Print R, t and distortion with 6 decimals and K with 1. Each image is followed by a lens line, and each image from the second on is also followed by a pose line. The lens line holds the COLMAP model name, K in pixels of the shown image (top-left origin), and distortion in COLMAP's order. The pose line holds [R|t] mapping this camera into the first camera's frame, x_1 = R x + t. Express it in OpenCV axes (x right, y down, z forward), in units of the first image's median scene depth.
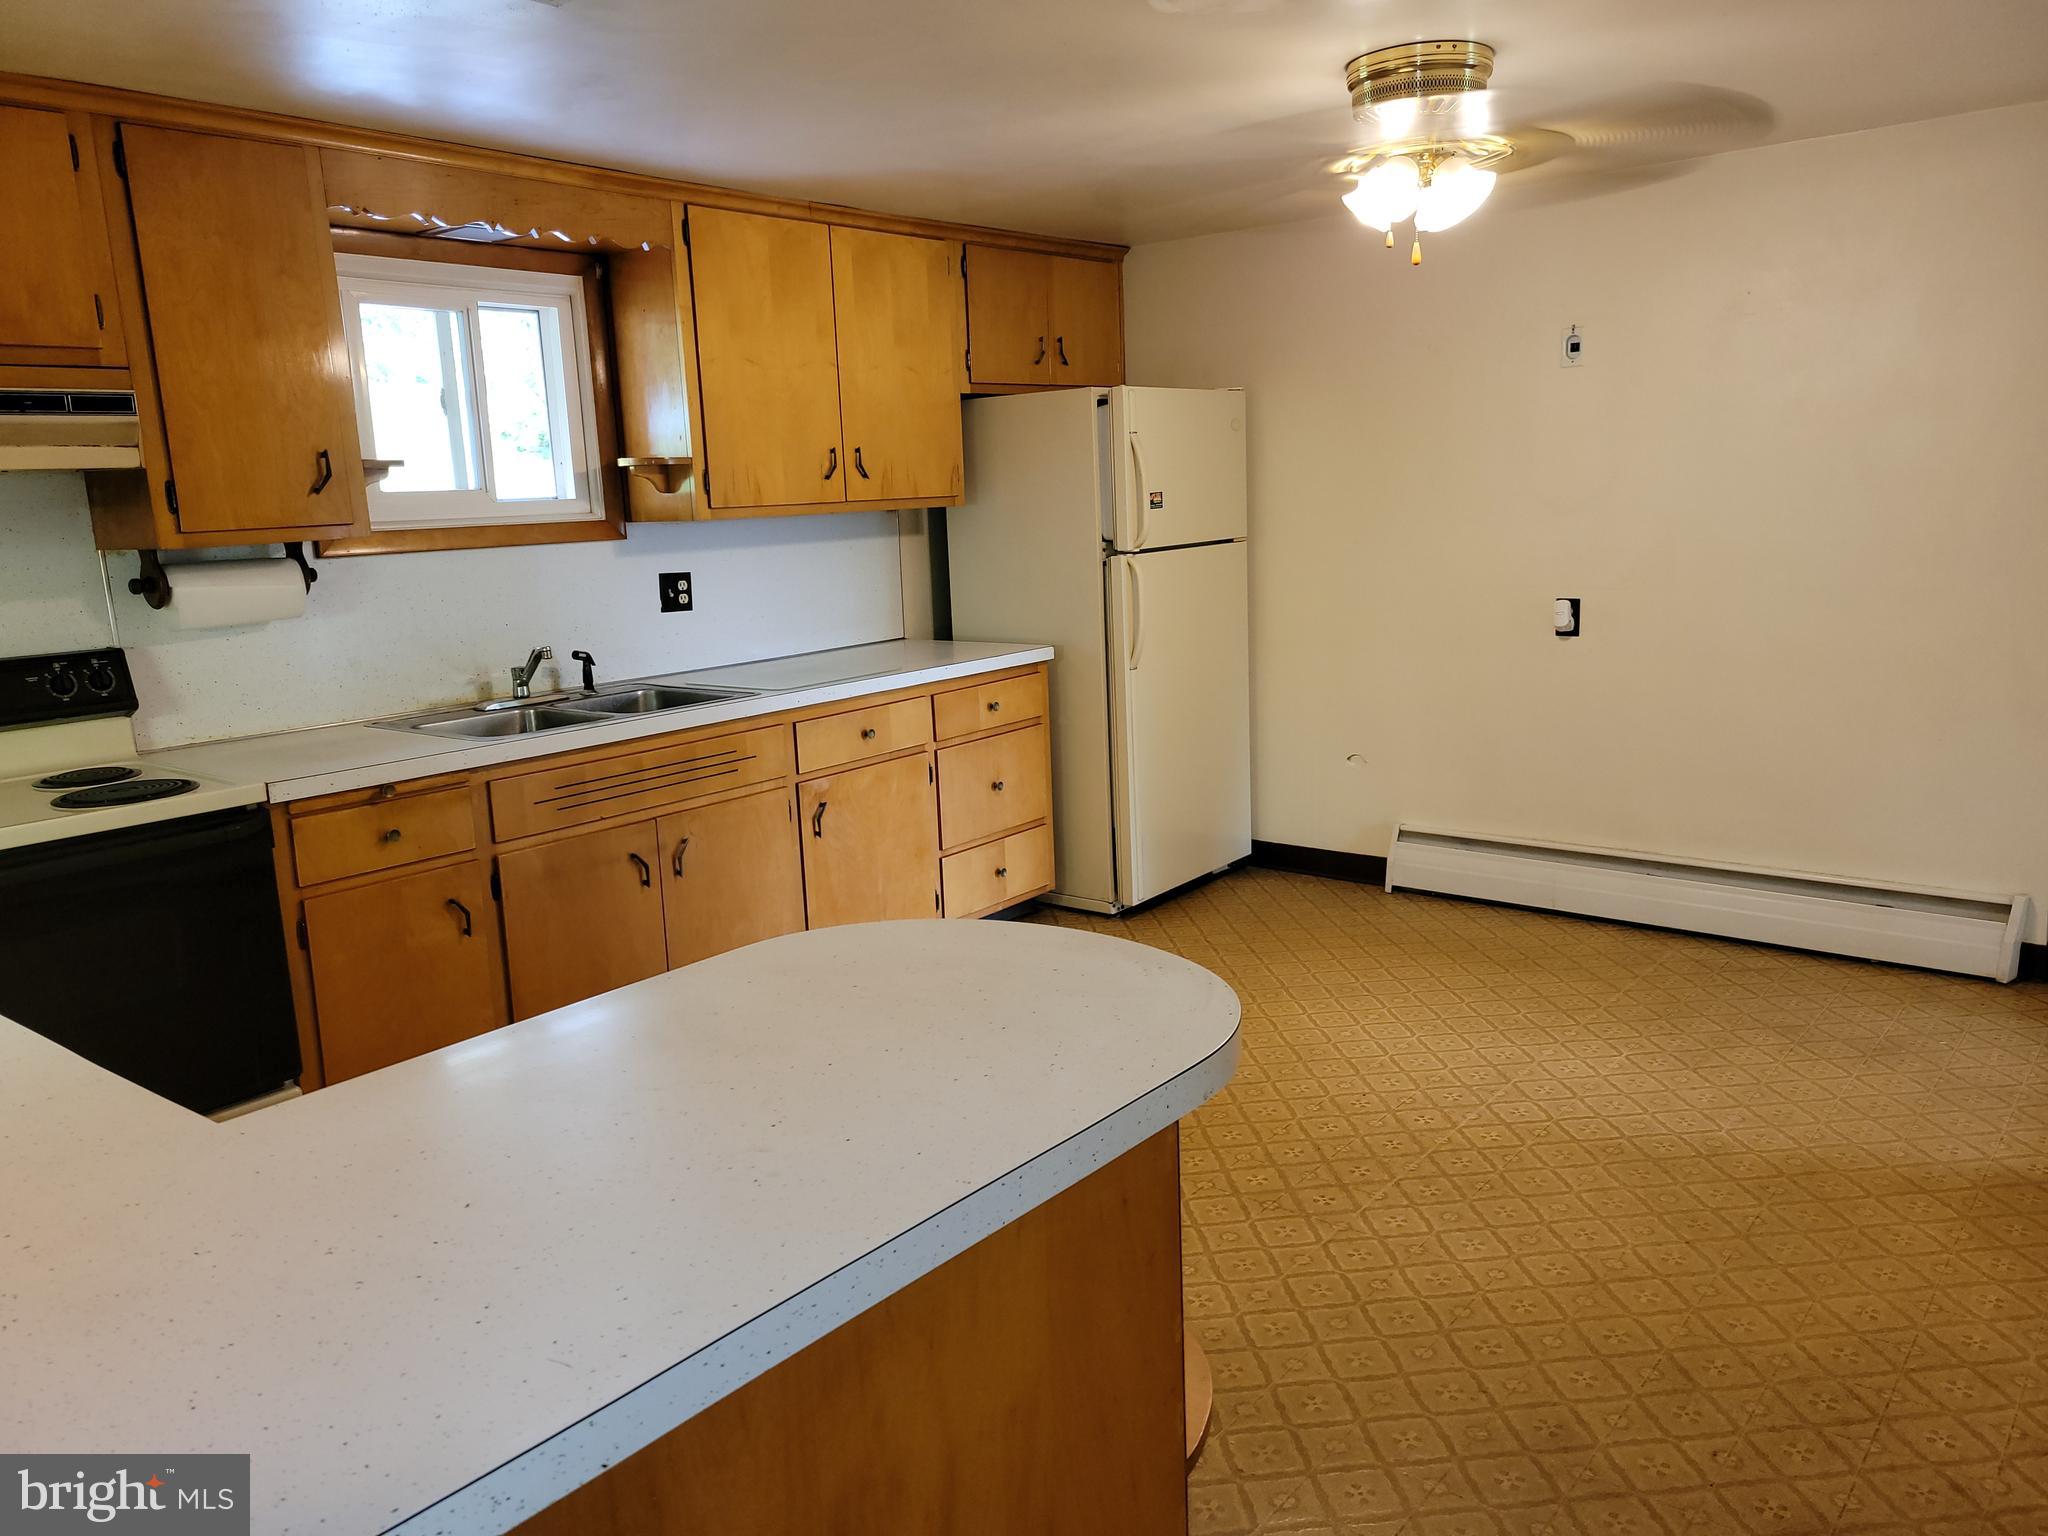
lens RADIAL K [[1554.5, 0, 1017.3], [0, 1554.5, 757.5], [0, 0, 1]] dist [0.082098, -0.002804]
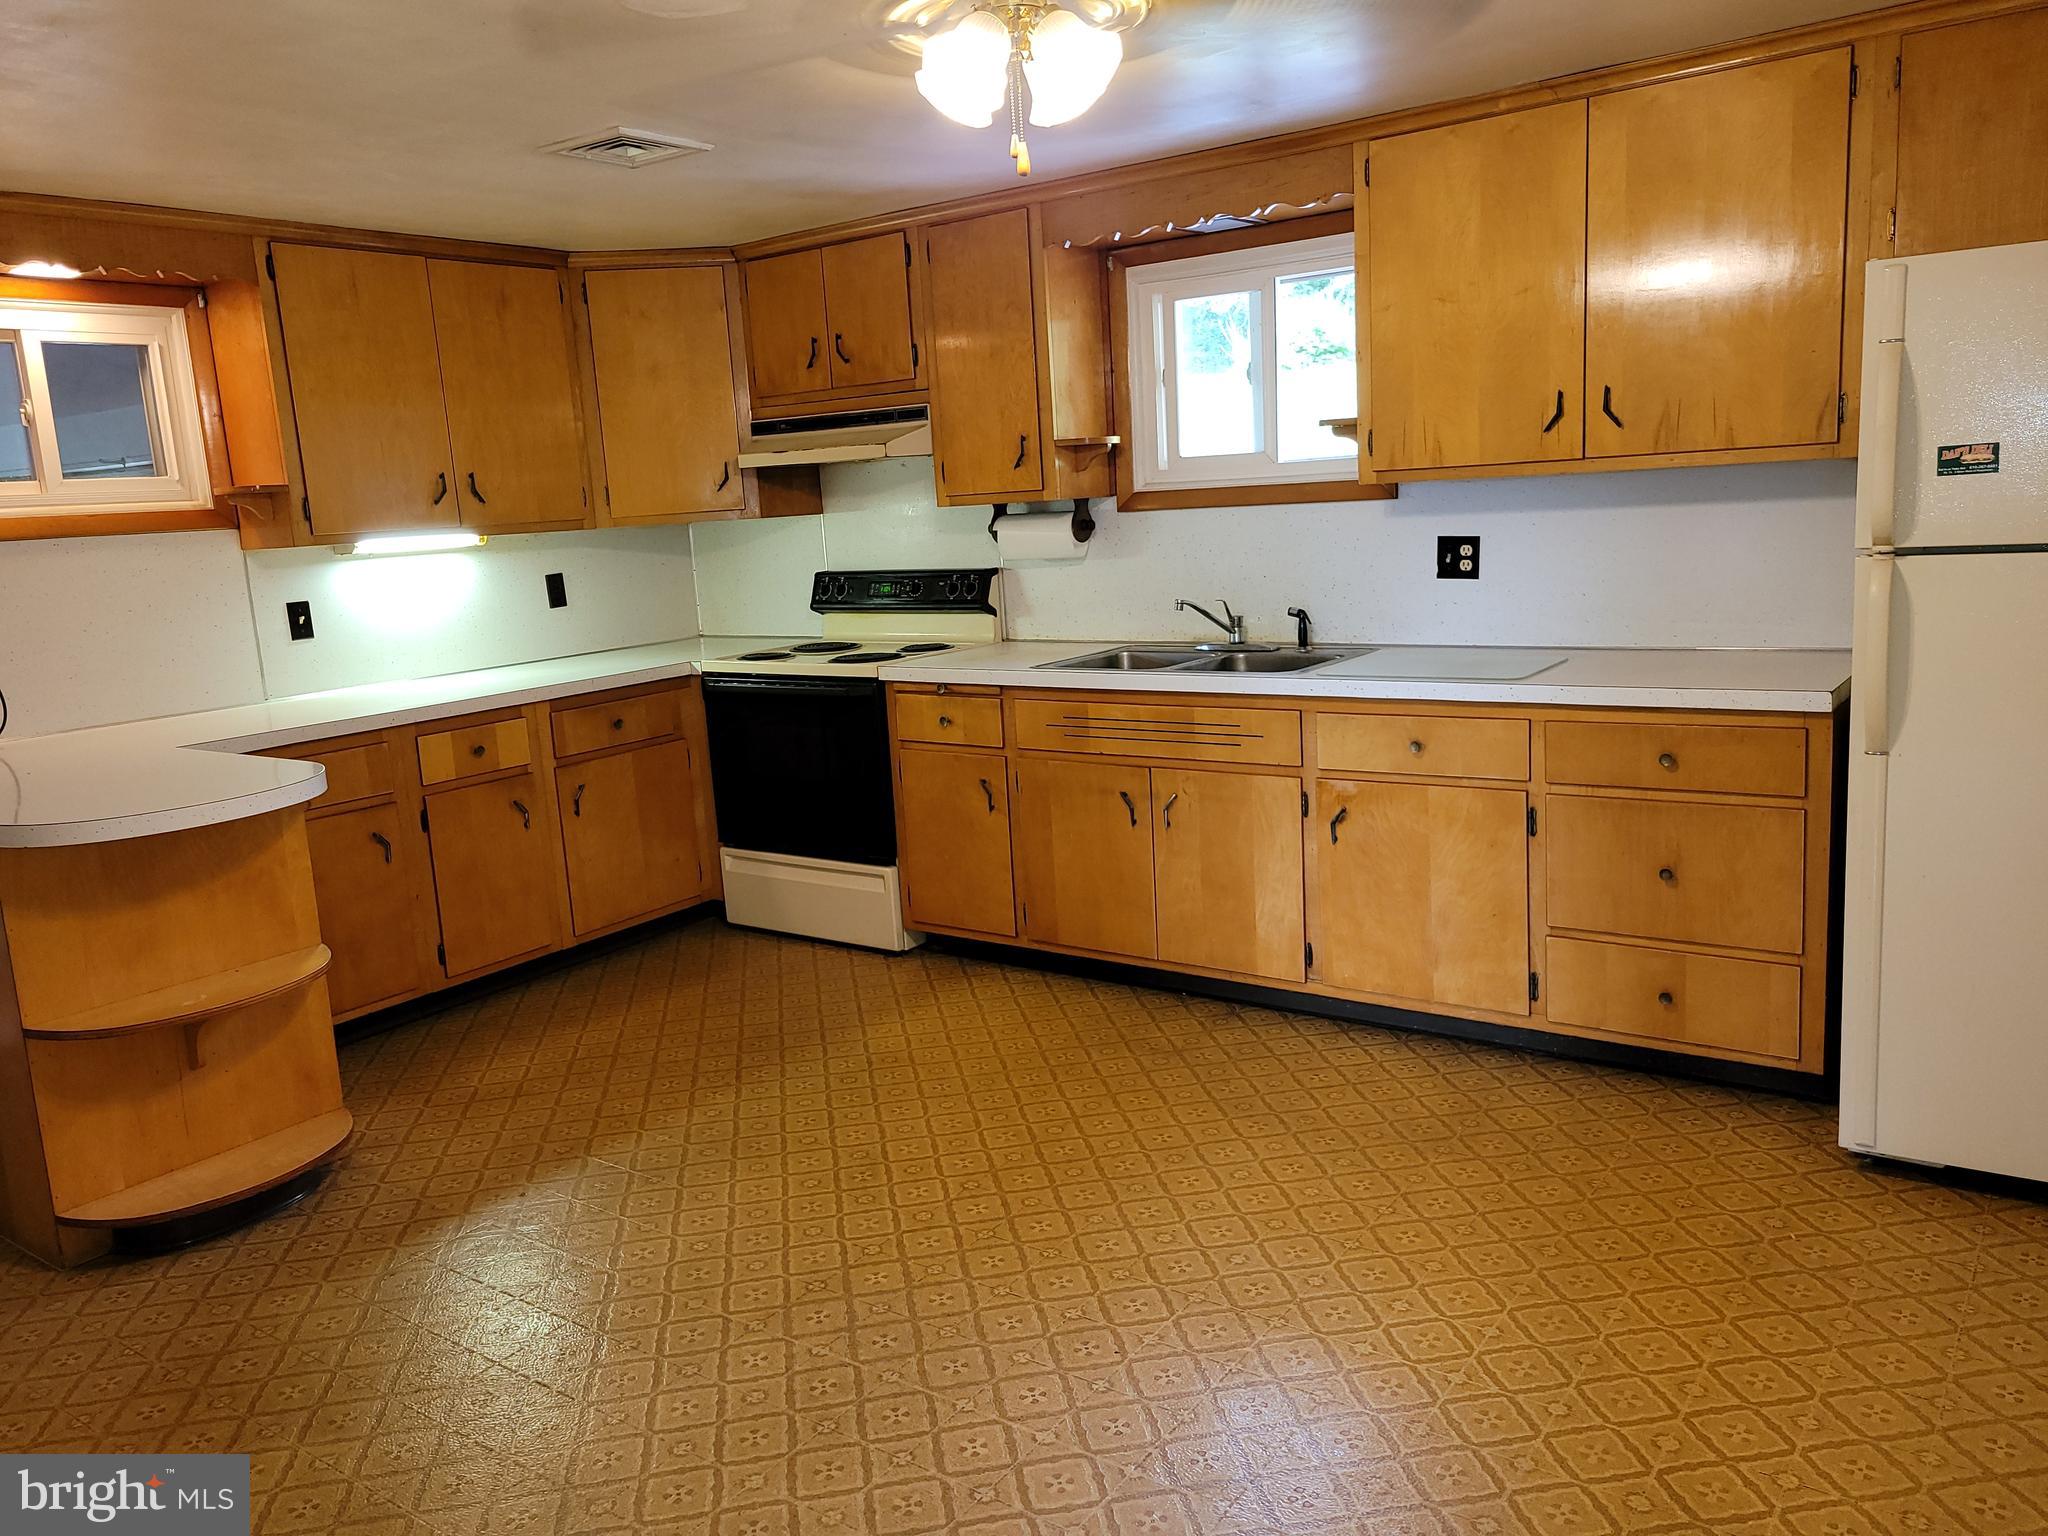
lens RADIAL K [[1579.3, 0, 1020.7], [0, 1579.3, 736.1], [0, 0, 1]] dist [0.089414, -0.002842]
pose [[0.050907, 0.195206, -0.979440, 0.752684], [-0.122446, 0.974533, 0.187863, -0.160004], [0.991169, 0.110365, 0.073513, 0.752091]]
